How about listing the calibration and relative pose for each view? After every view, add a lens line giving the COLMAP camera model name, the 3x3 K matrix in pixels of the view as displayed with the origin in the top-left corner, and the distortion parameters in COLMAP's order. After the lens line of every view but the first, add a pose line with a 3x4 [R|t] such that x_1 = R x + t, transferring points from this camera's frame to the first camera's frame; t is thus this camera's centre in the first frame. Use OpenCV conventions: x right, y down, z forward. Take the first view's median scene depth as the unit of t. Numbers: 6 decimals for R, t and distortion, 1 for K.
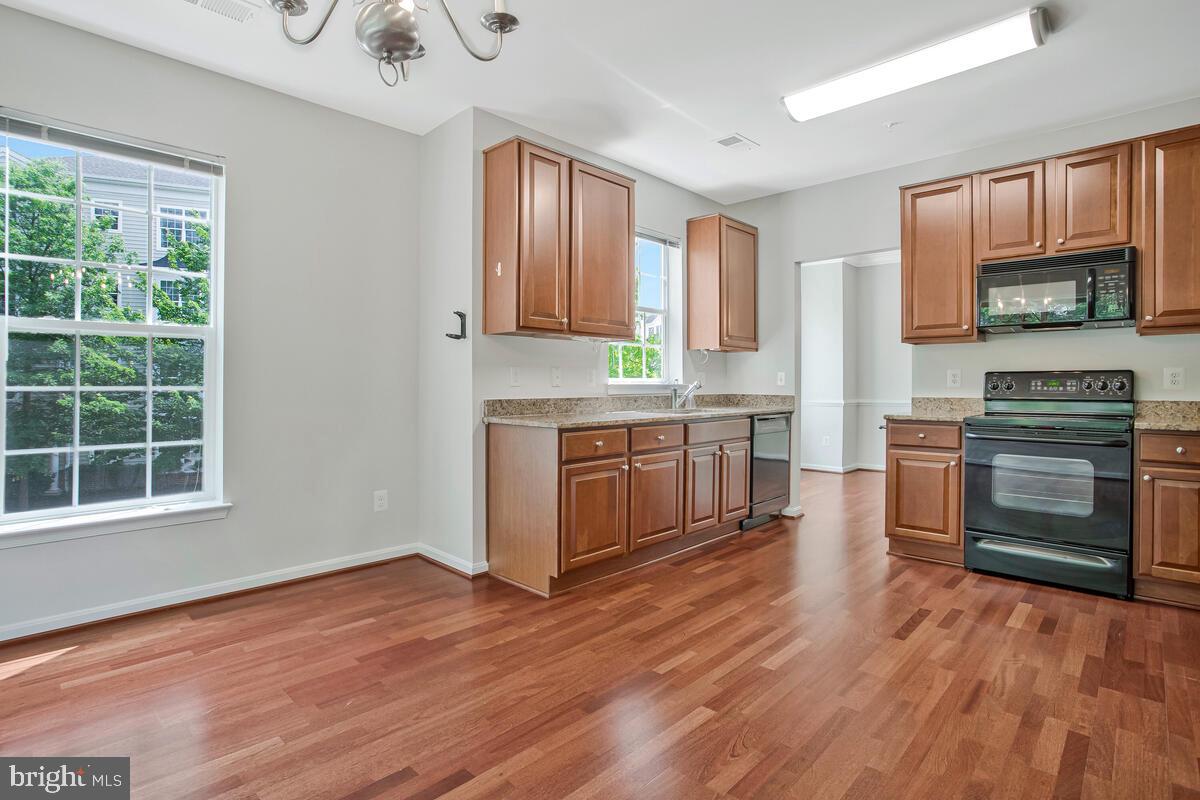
lens RADIAL K [[596.5, 0, 571.6], [0, 596.5, 386.3], [0, 0, 1]] dist [-0.050689, 0.015590]
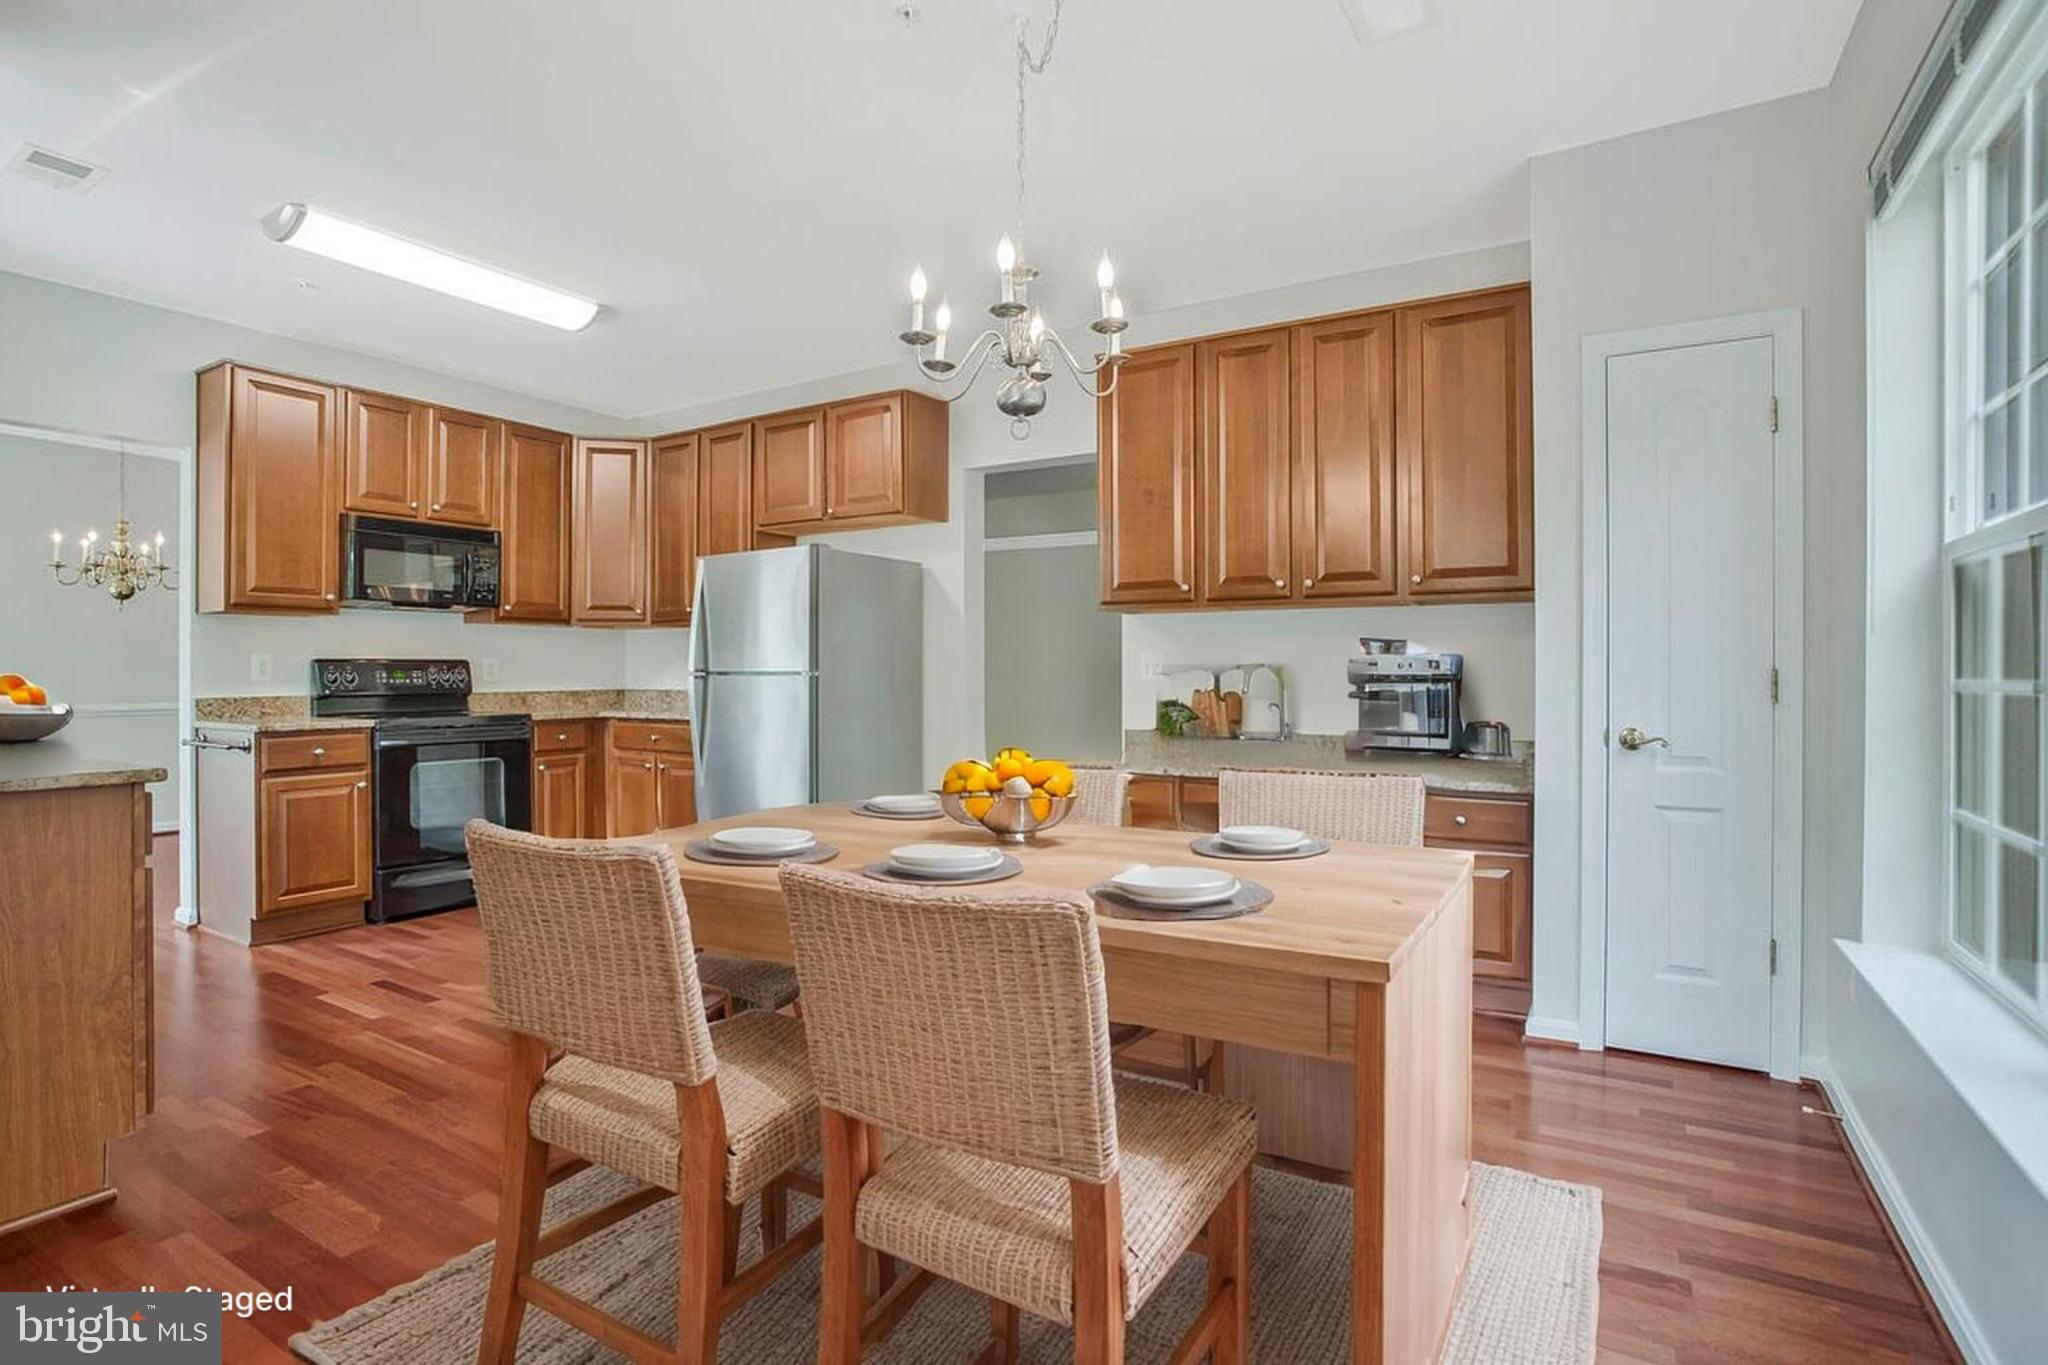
lens RADIAL K [[1018.0, 0, 1034.2], [0, 1018.0, 675.9], [0, 0, 1]] dist [-0.050689, 0.015590]
pose [[-0.236023, -0.005183, 0.971734, -0.785318], [0.007205, 0.999949, 0.007084, -0.007418], [-0.971721, 0.008673, -0.235973, 0.483864]]
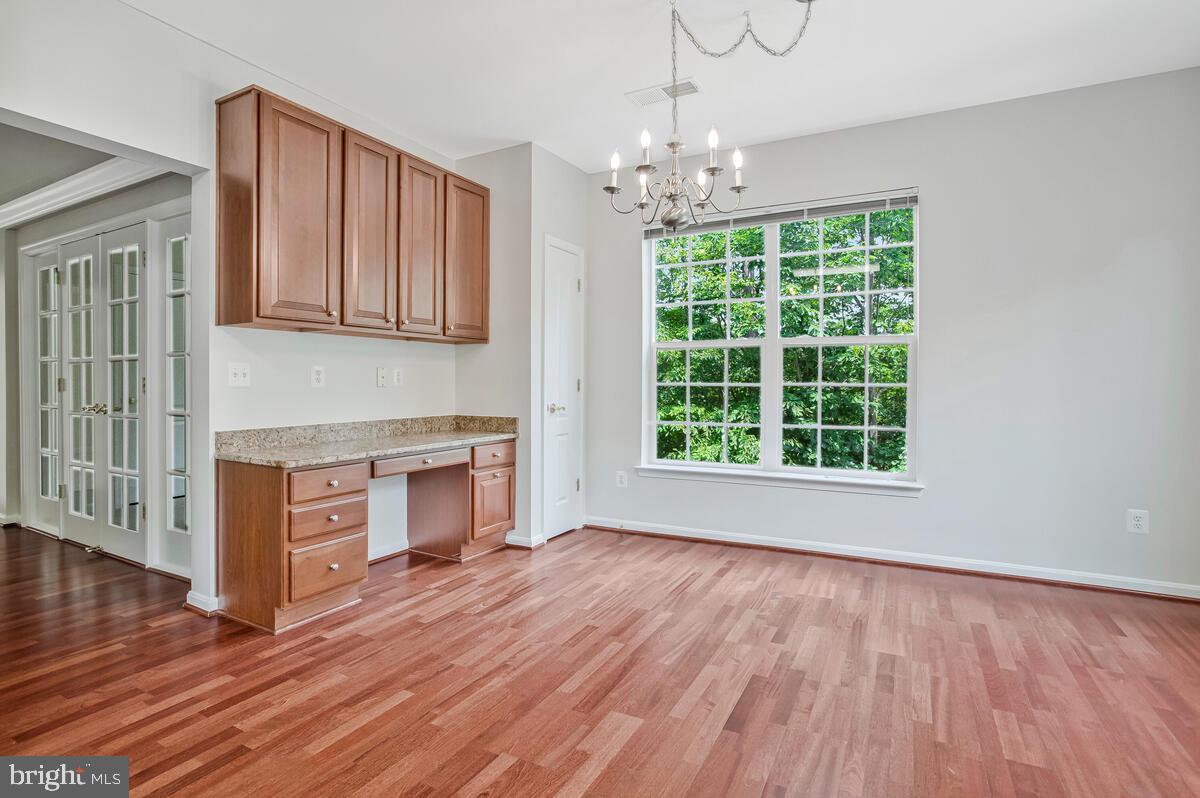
lens RADIAL K [[596.5, 0, 585.4], [0, 596.5, 390.6], [0, 0, 1]] dist [-0.050689, 0.015590]
pose [[-0.960712, 0.005025, -0.277502, 0.190330], [0.001296, 0.999906, 0.013620, 0.004094], [0.277545, 0.012725, -0.960628, 0.975303]]
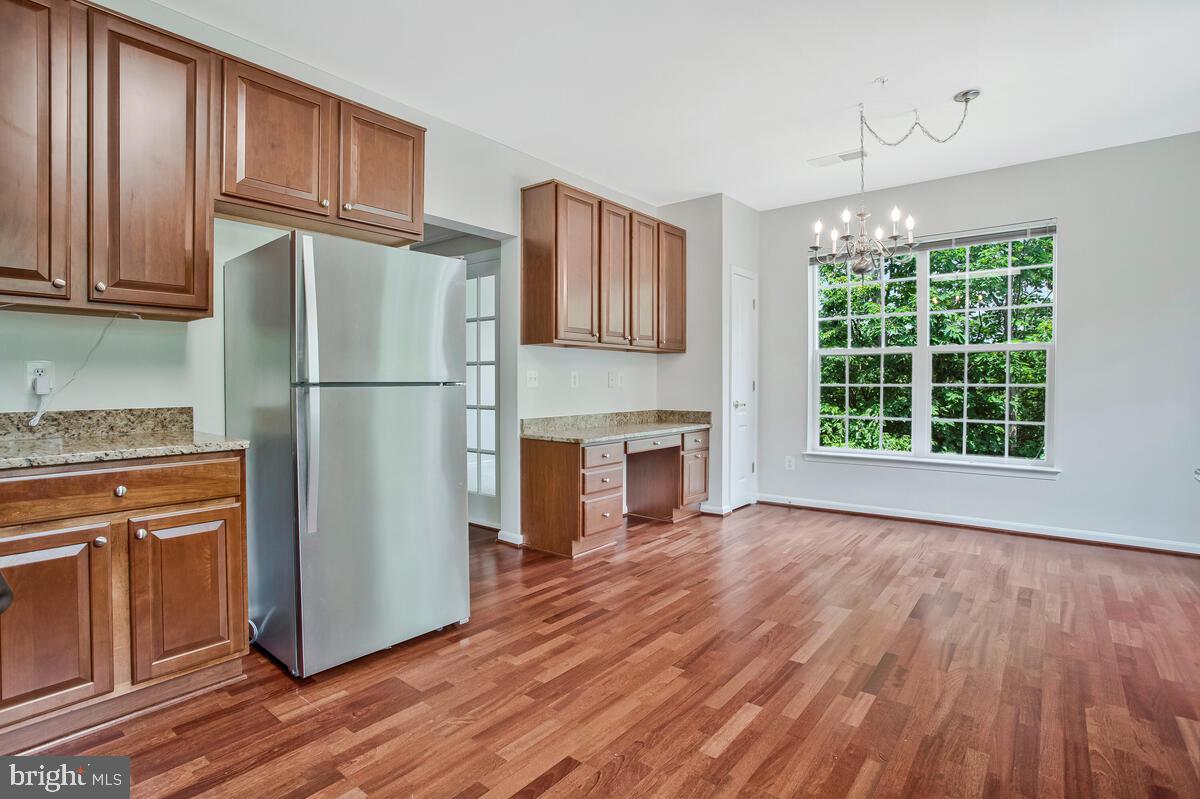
lens RADIAL K [[596.5, 0, 602.6], [0, 596.5, 391.7], [0, 0, 1]] dist [-0.050689, 0.015590]
pose [[-0.992156, 0.005314, -0.124889, 0.441298], [0.003035, 0.999826, 0.018431, -0.004952], [0.124965, 0.017907, -0.991999, 1.243015]]
